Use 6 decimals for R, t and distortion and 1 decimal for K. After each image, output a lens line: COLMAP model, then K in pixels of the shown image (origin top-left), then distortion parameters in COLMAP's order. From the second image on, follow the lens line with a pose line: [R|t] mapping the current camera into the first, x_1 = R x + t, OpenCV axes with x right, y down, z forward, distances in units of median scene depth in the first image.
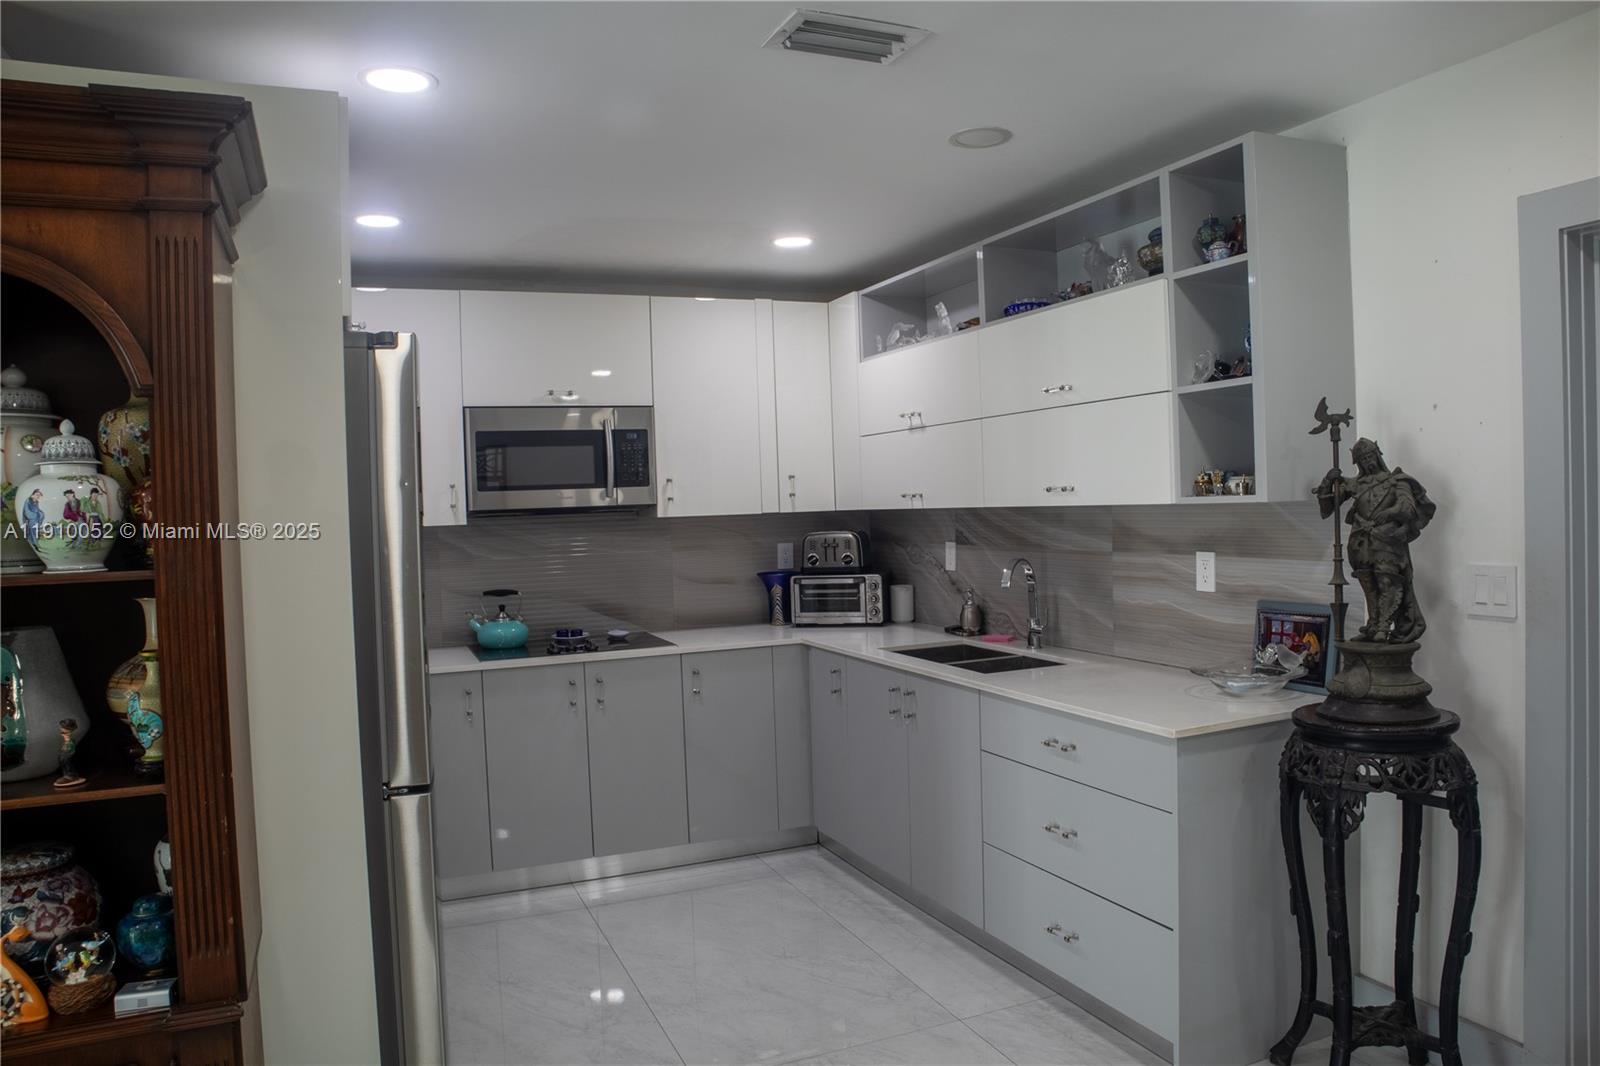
lens RADIAL K [[1141.7, 0, 797.9], [0, 1141.7, 533.9], [0, 0, 1]] dist [-0.037186, -0.001014]
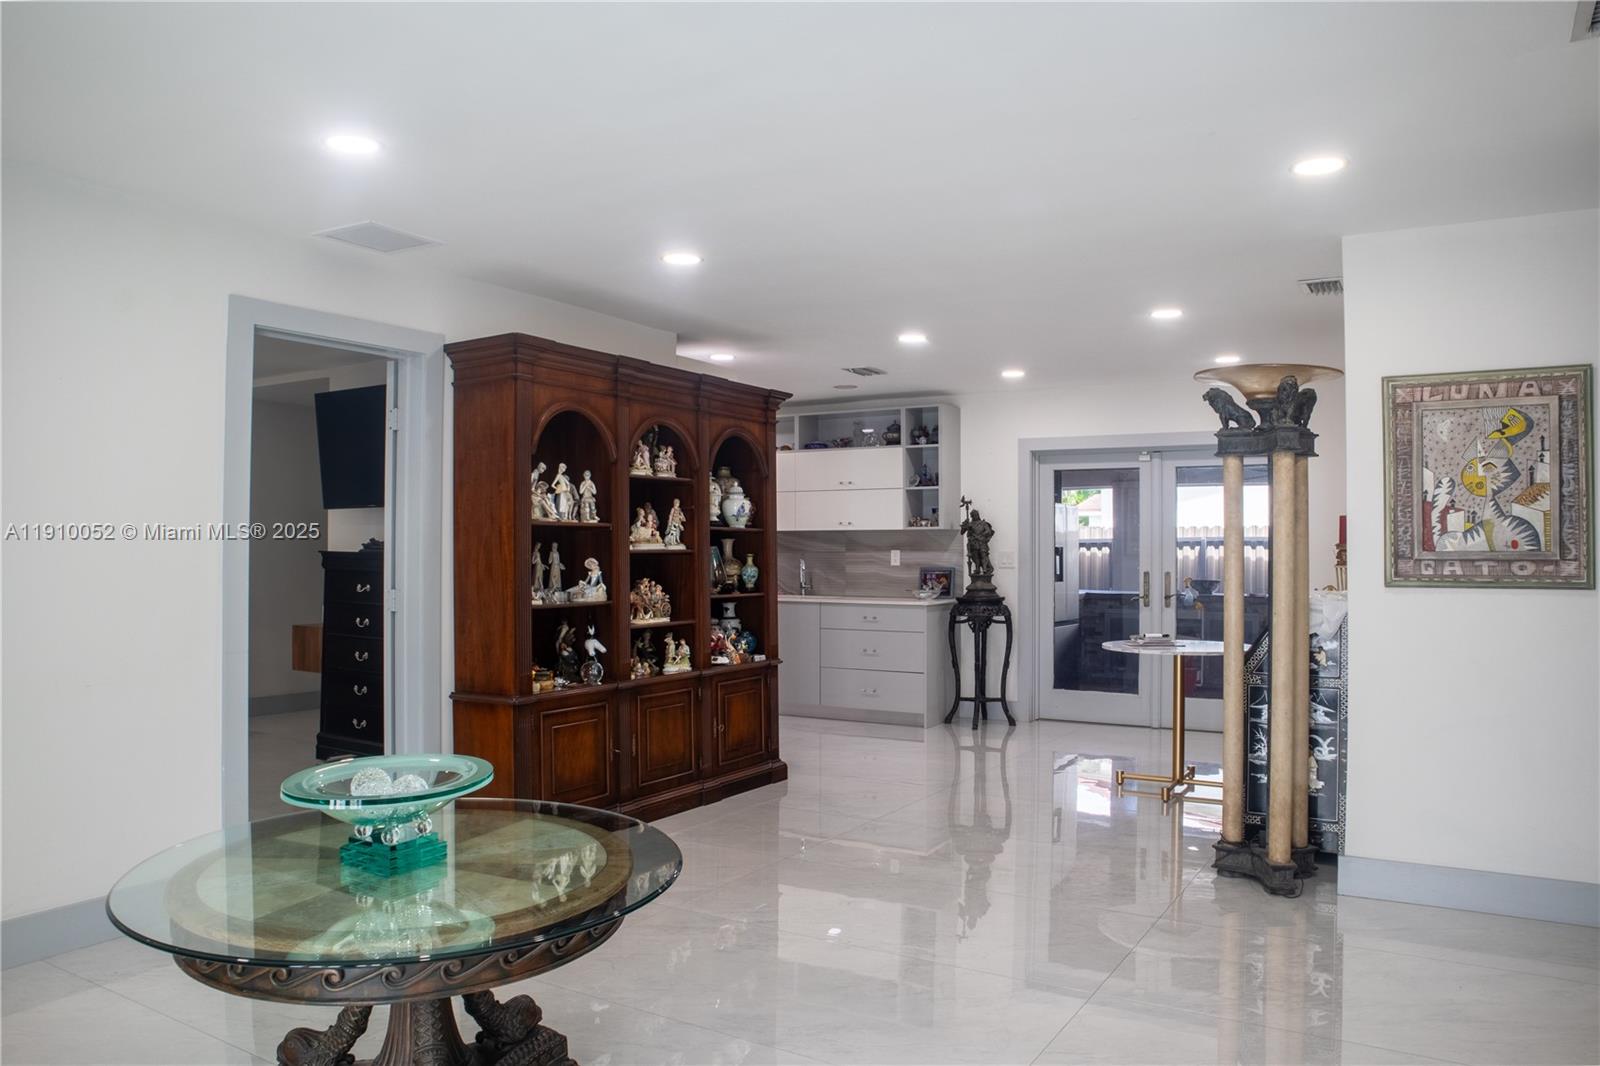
lens RADIAL K [[1141.7, 0, 801.6], [0, 1141.7, 538.6], [0, 0, 1]] dist [-0.037186, -0.001014]
pose [[0.812750, 0.040897, 0.581175, -1.484922], [-0.012471, 0.998526, -0.052826, 0.145859], [-0.582478, 0.035686, 0.812062, -1.099745]]
